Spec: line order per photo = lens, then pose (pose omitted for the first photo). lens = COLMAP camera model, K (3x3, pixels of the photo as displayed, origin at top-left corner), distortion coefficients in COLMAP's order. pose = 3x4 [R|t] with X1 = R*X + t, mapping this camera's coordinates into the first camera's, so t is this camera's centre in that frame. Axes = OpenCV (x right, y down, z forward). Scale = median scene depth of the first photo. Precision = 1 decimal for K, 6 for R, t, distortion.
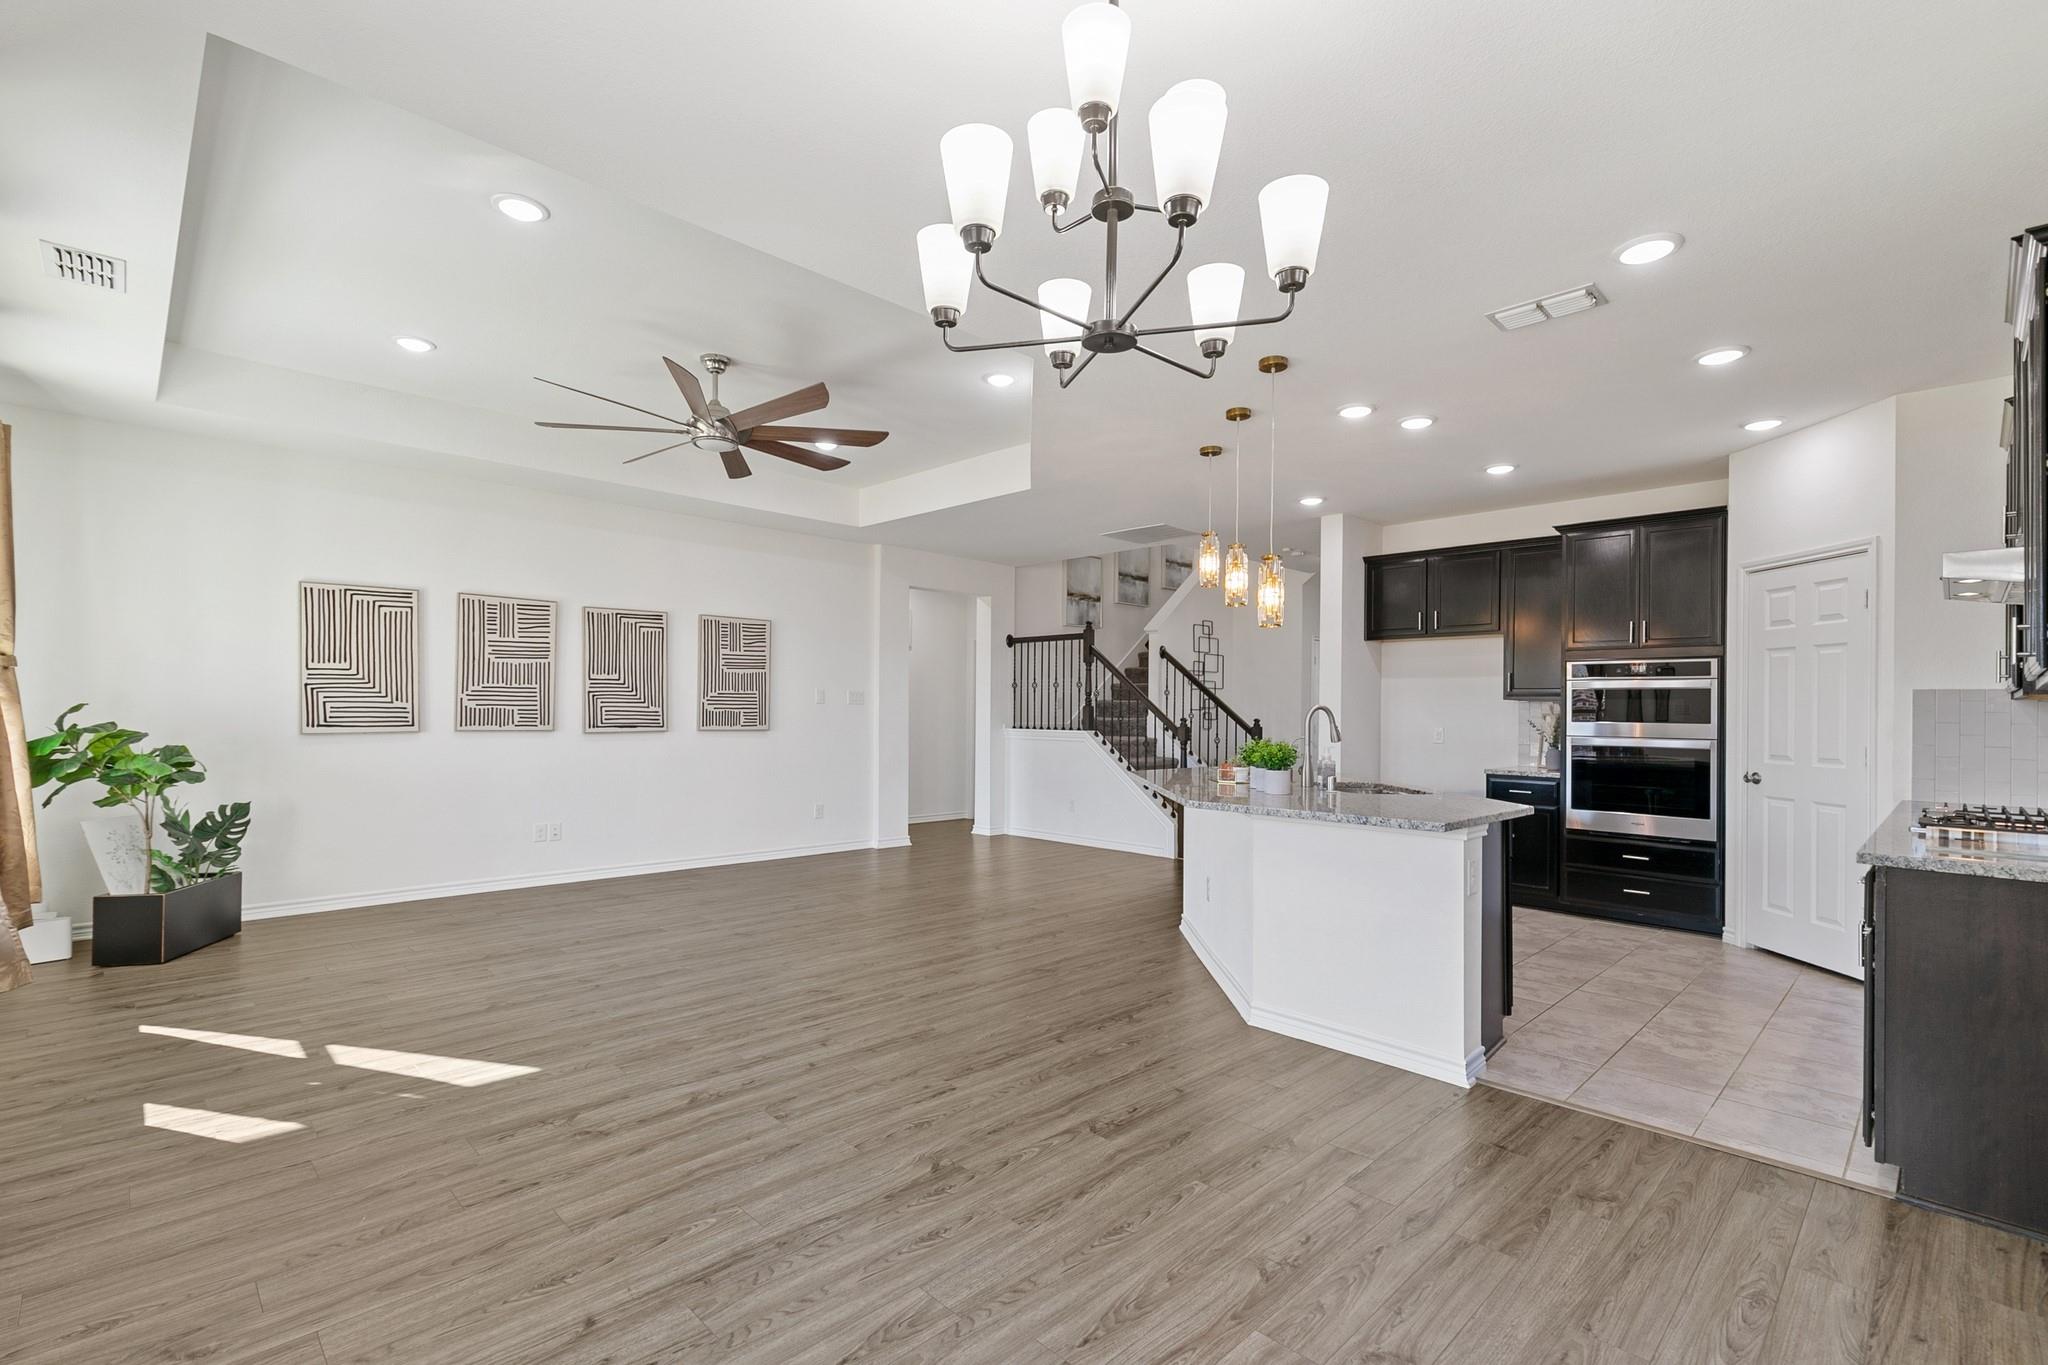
lens RADIAL K [[932.7, 0, 1022.7], [0, 932.7, 711.2], [0, 0, 1]] dist [0.001552, 0.000043]
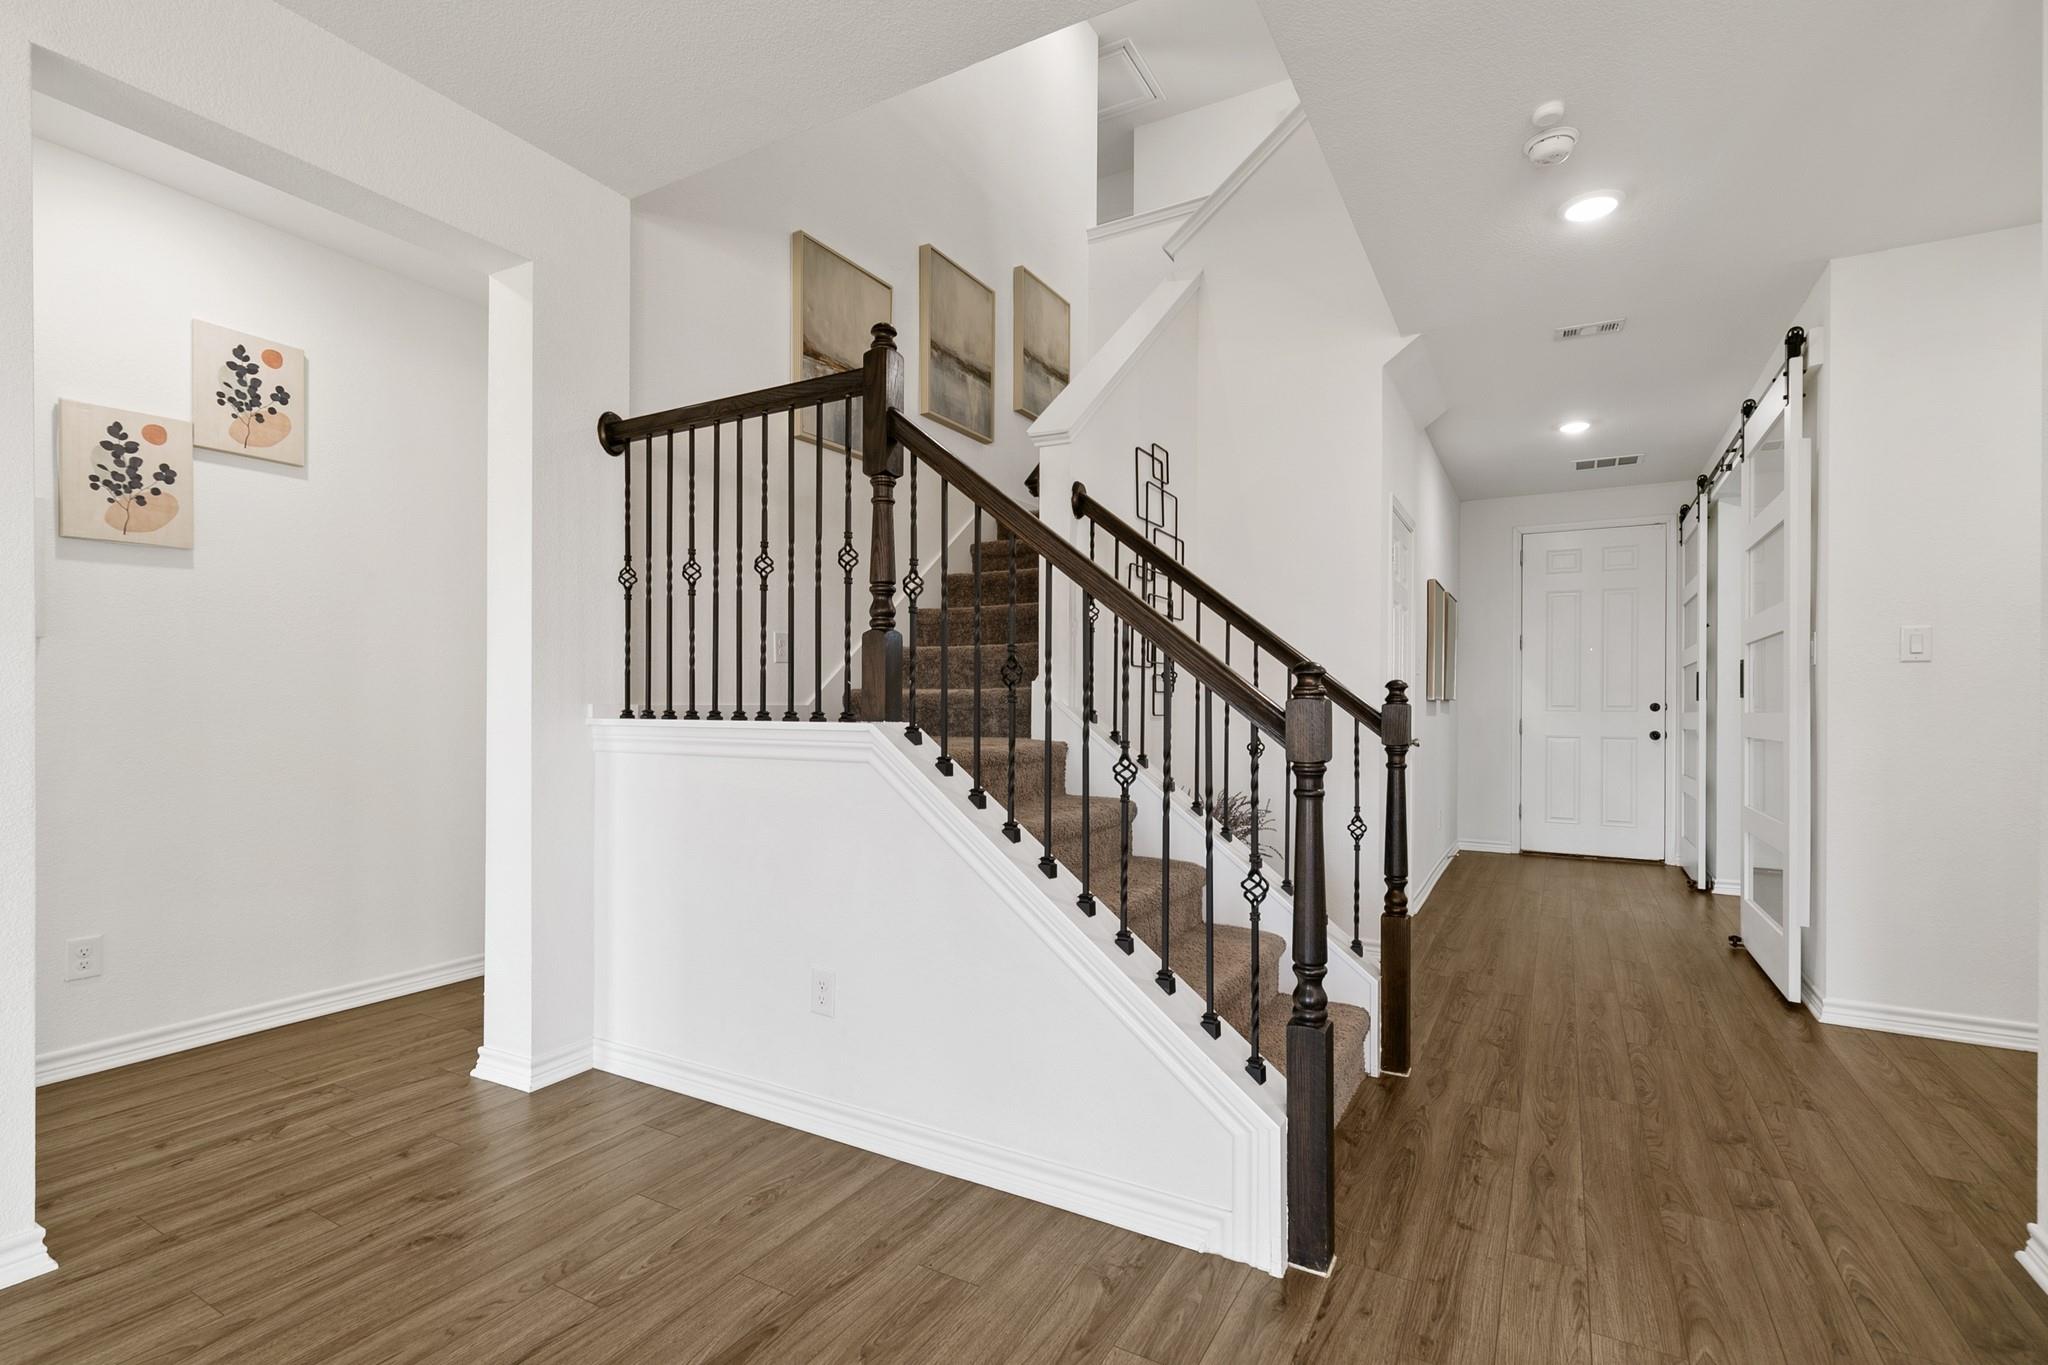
lens RADIAL K [[932.7, 0, 1022.7], [0, 932.7, 711.2], [0, 0, 1]] dist [0.001552, 0.000043]
pose [[0.962542, -0.008532, 0.271000, 0.034146], [0.006512, 0.999944, 0.008352, 0.014914], [-0.271056, -0.006275, 0.962543, 0.696709]]
